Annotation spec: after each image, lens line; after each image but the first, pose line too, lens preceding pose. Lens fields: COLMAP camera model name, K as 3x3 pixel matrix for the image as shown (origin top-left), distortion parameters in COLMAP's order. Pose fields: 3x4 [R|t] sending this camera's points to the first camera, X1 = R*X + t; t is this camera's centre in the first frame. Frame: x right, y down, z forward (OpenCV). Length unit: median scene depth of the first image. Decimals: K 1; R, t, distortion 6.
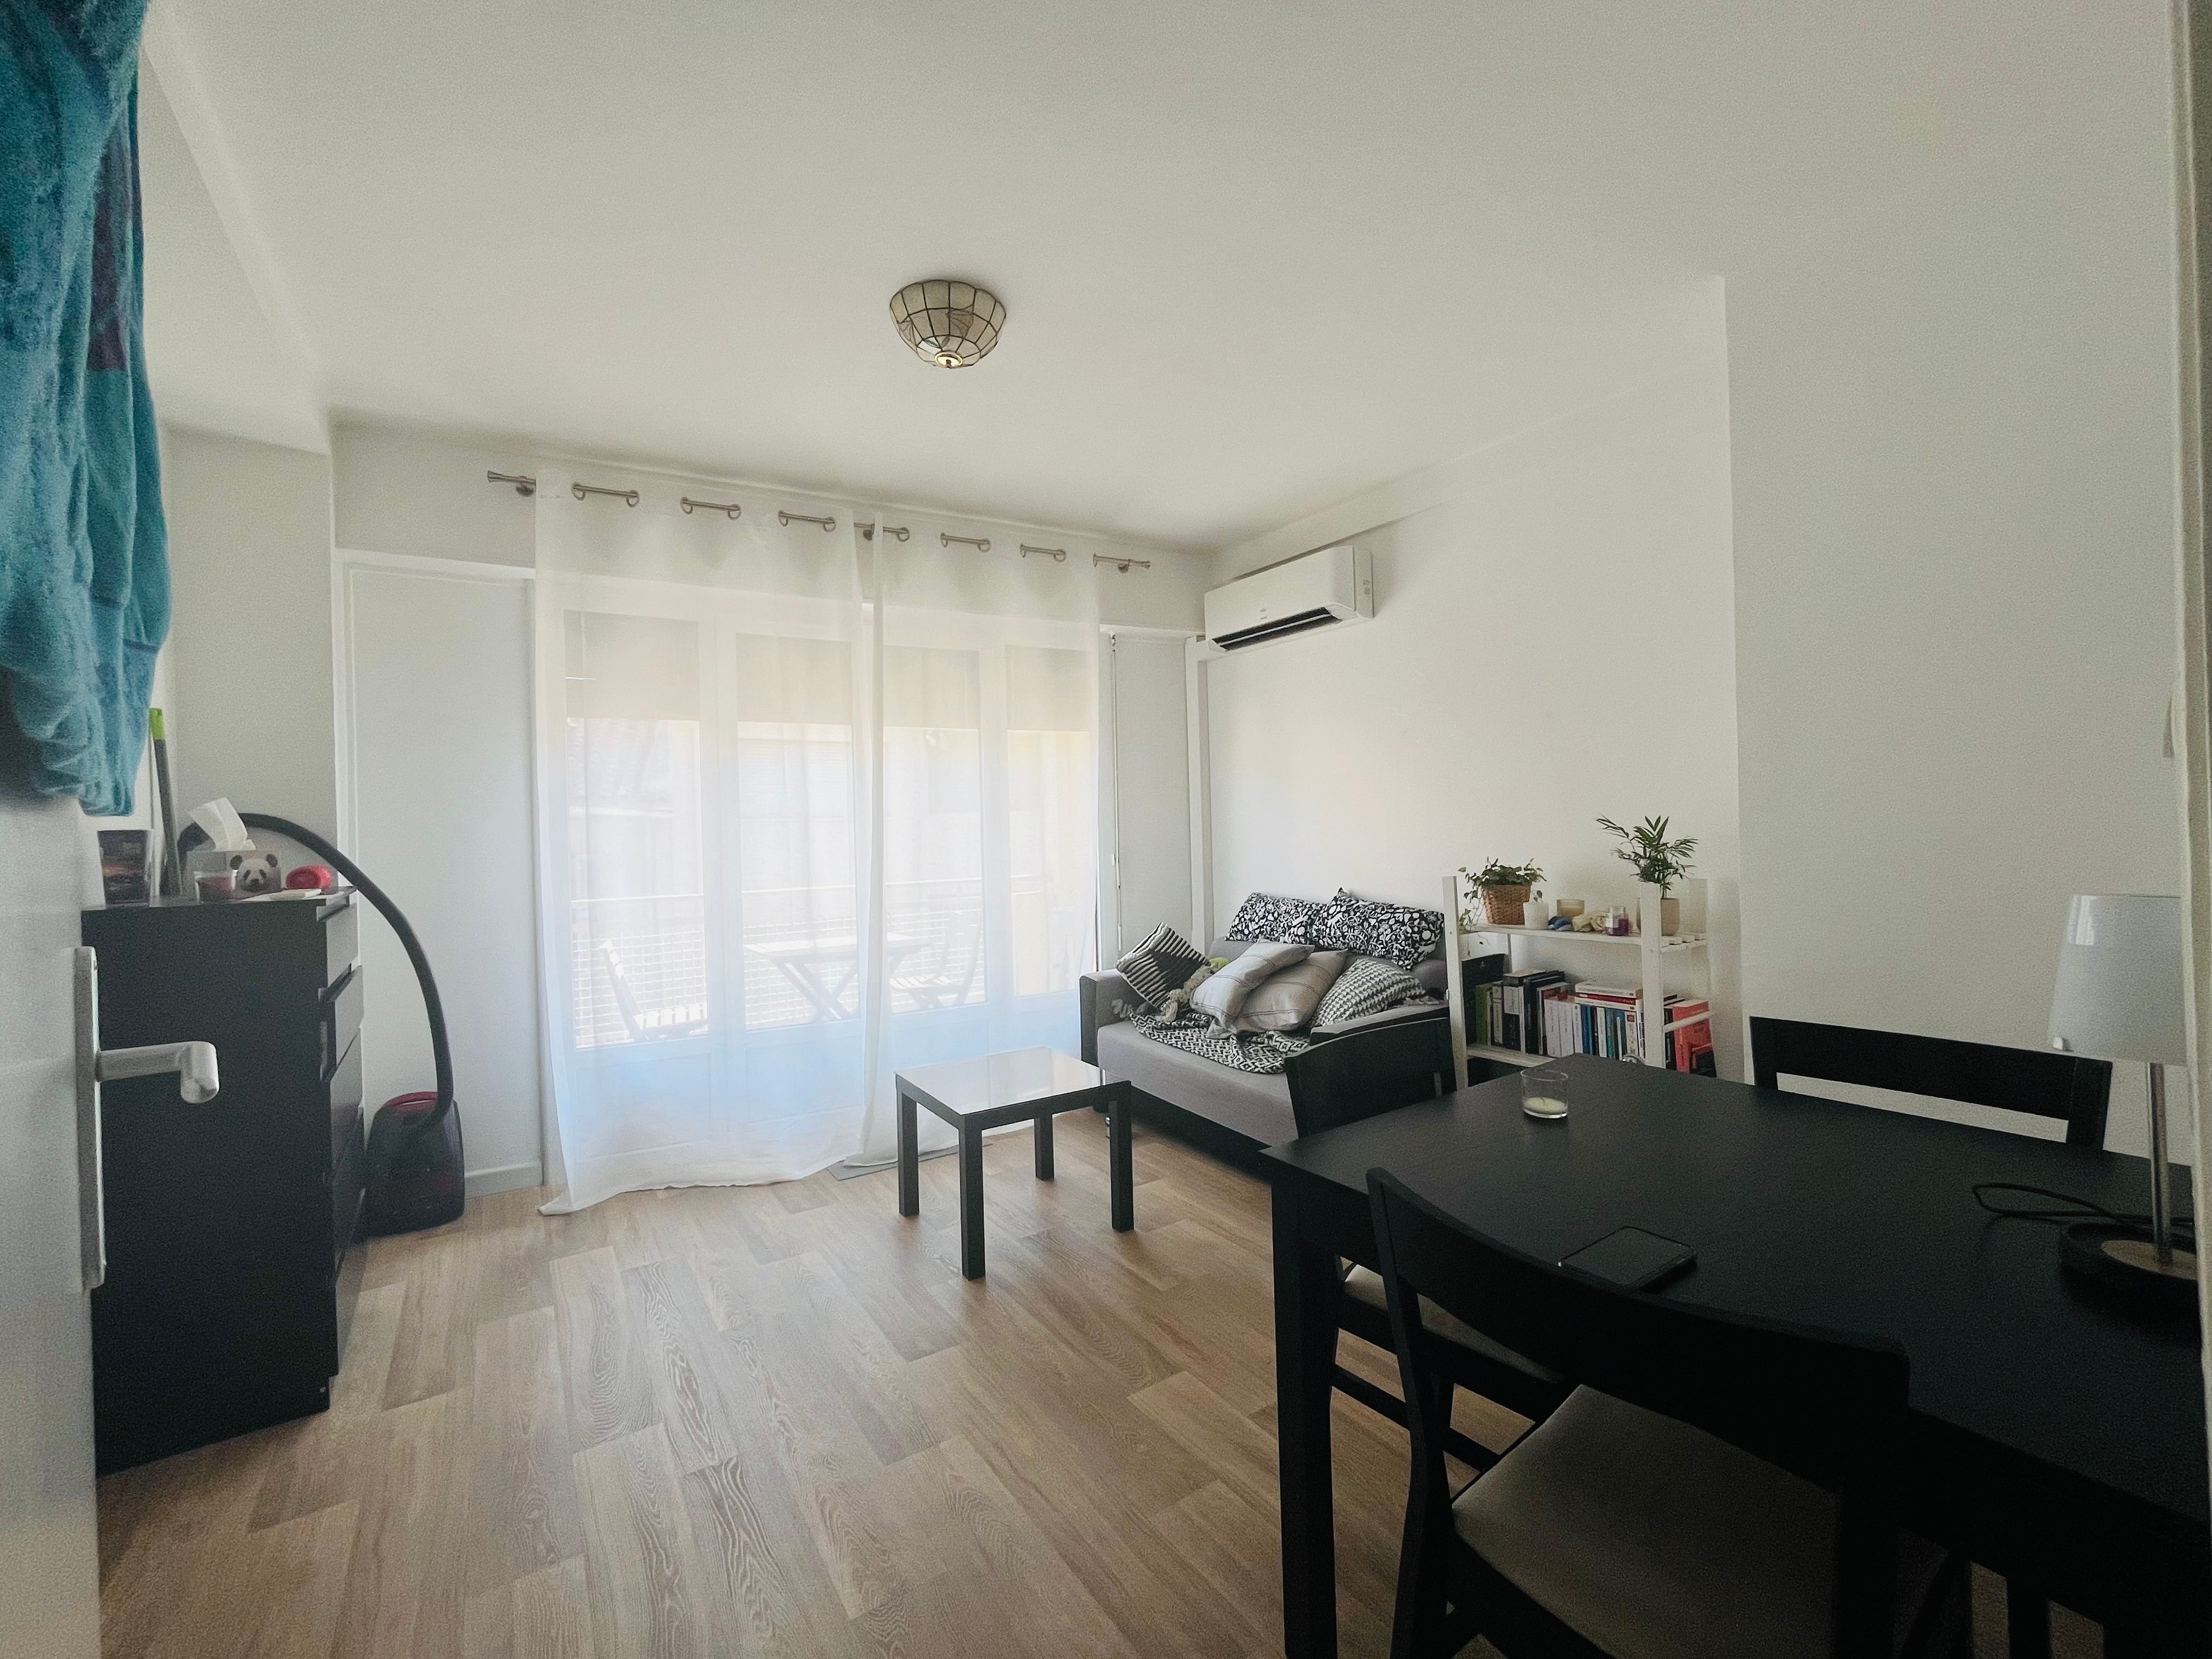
lens RADIAL K [[889.1, 0, 1096.8], [0, 889.1, 825.3], [0, 0, 1]] dist [0.002521, 0.000318]
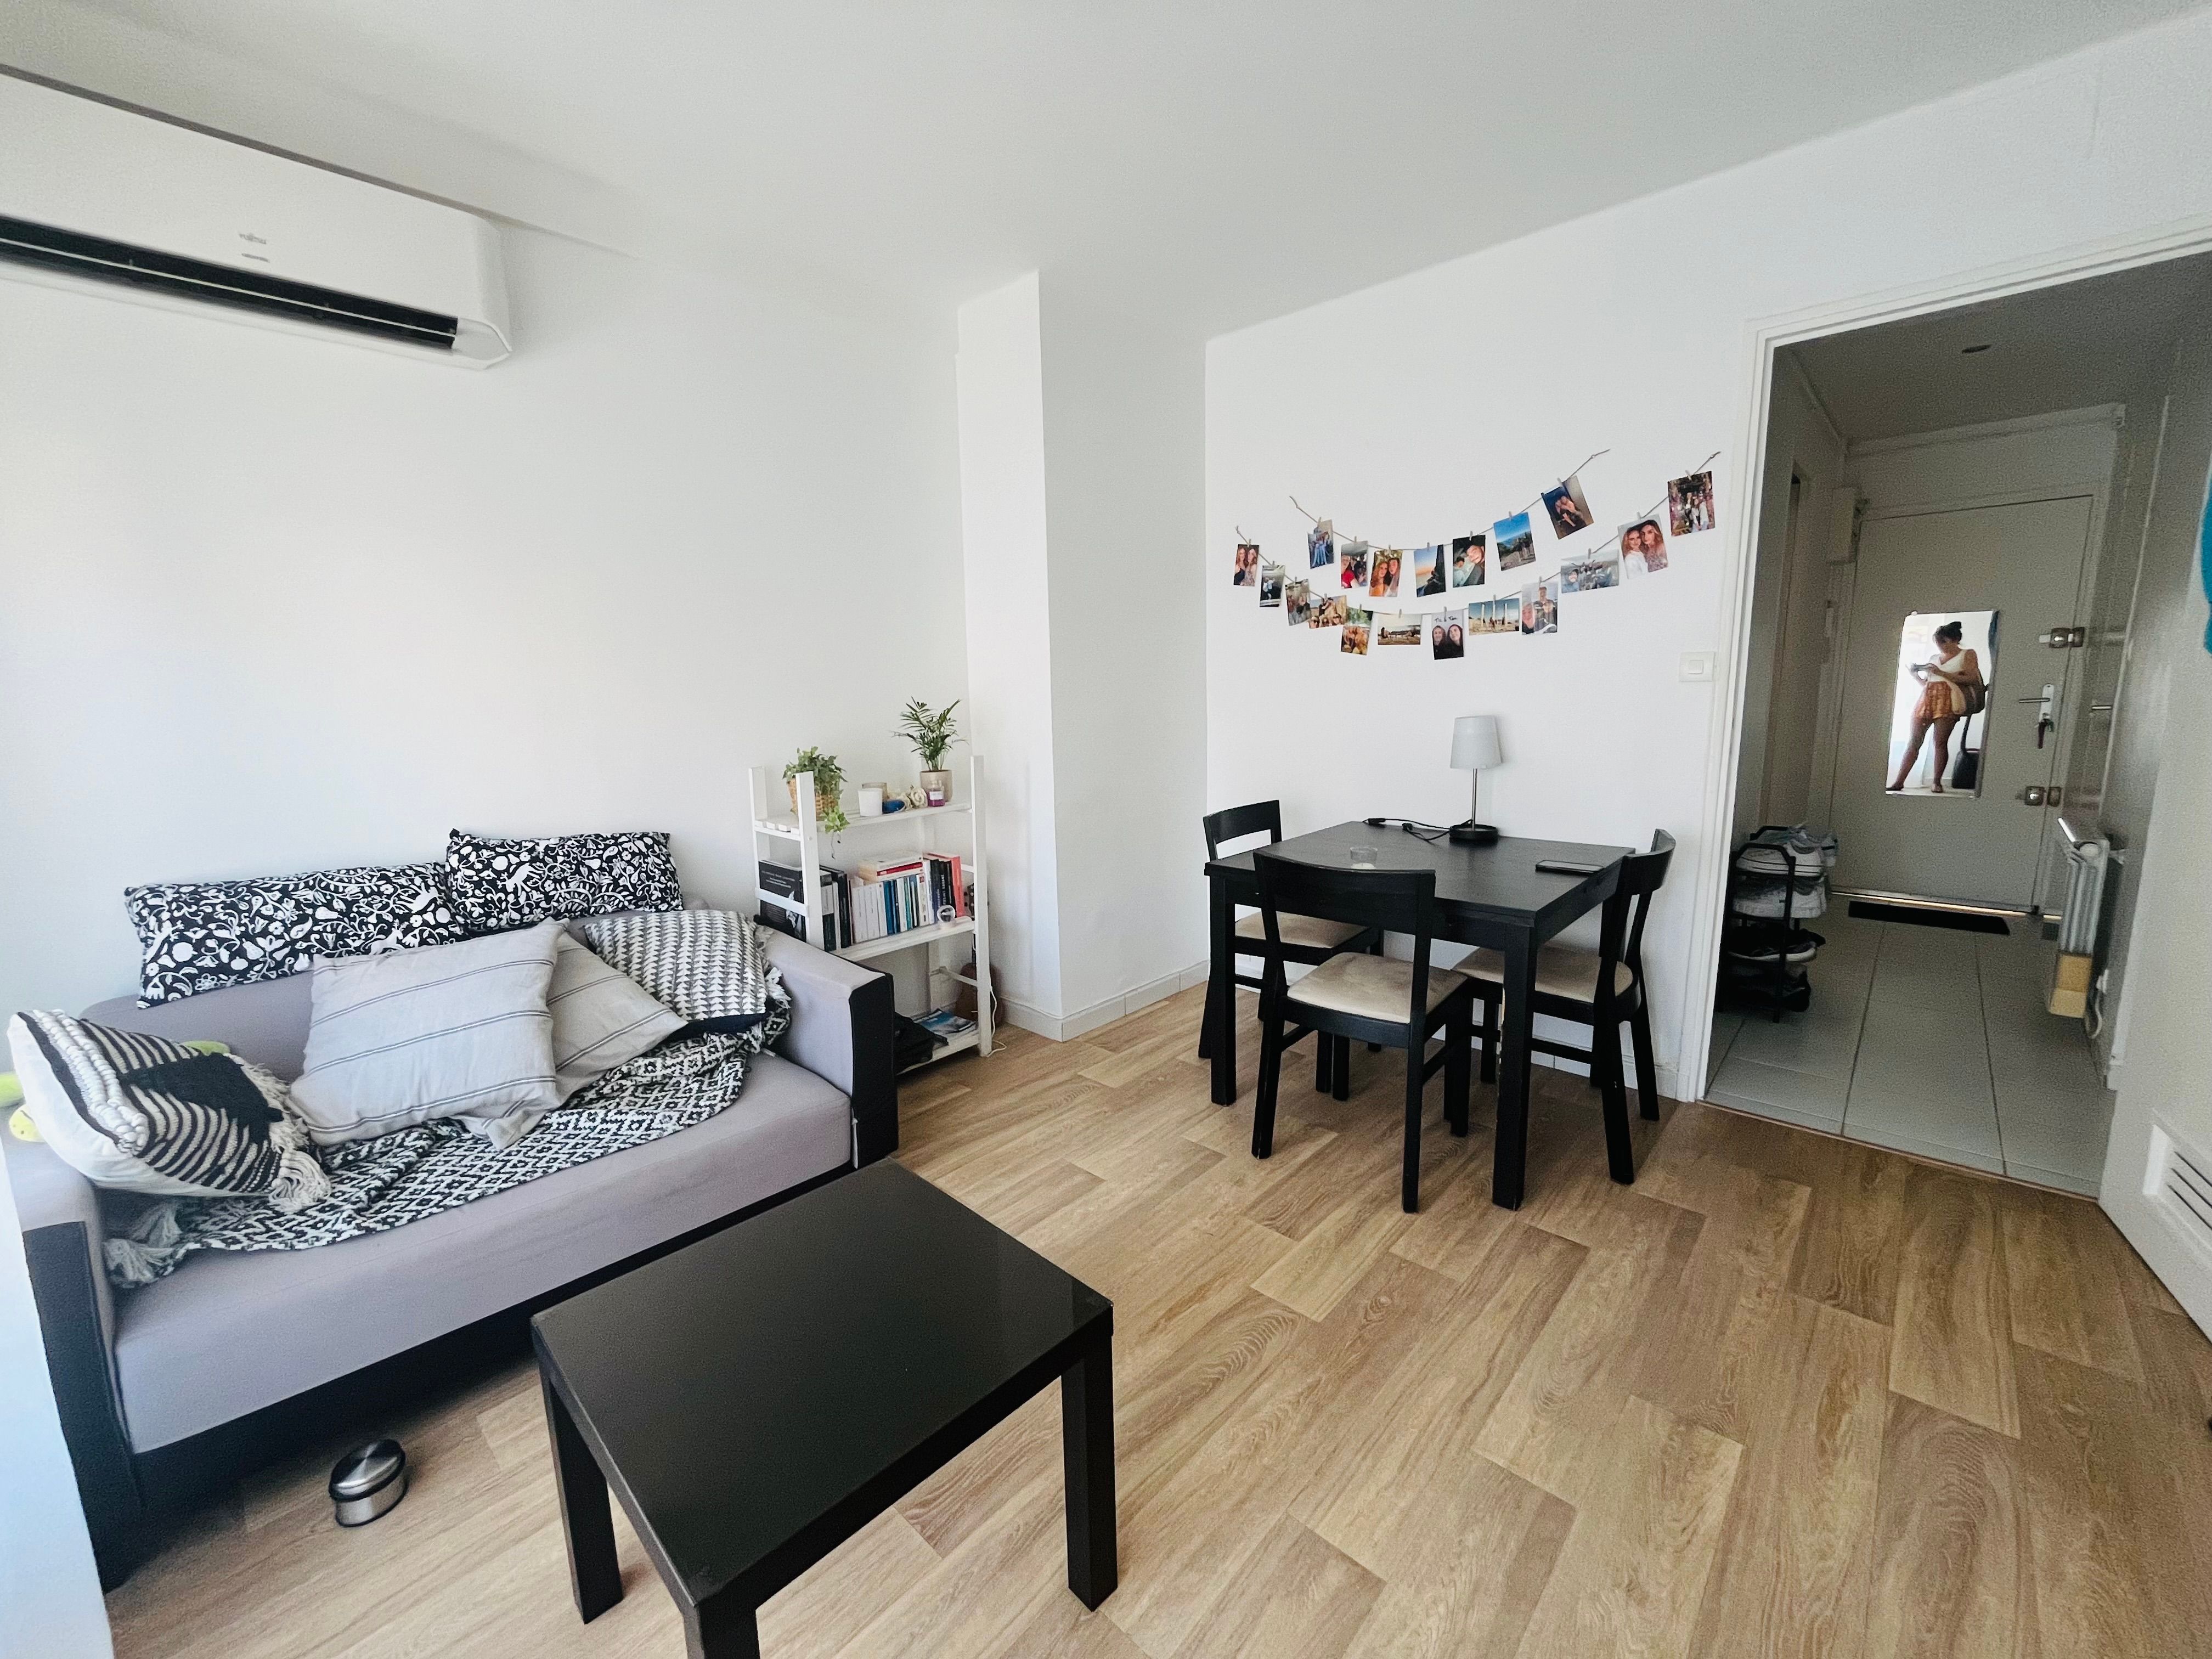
lens RADIAL K [[889.1, 0, 1096.0], [0, 889.1, 821.6], [0, 0, 1]] dist [0.002521, 0.000318]
pose [[-0.225116, -0.124885, 0.966295, -0.657280], [0.017497, 0.991073, 0.132164, -0.006589], [-0.974175, 0.046660, -0.220922, 1.231106]]
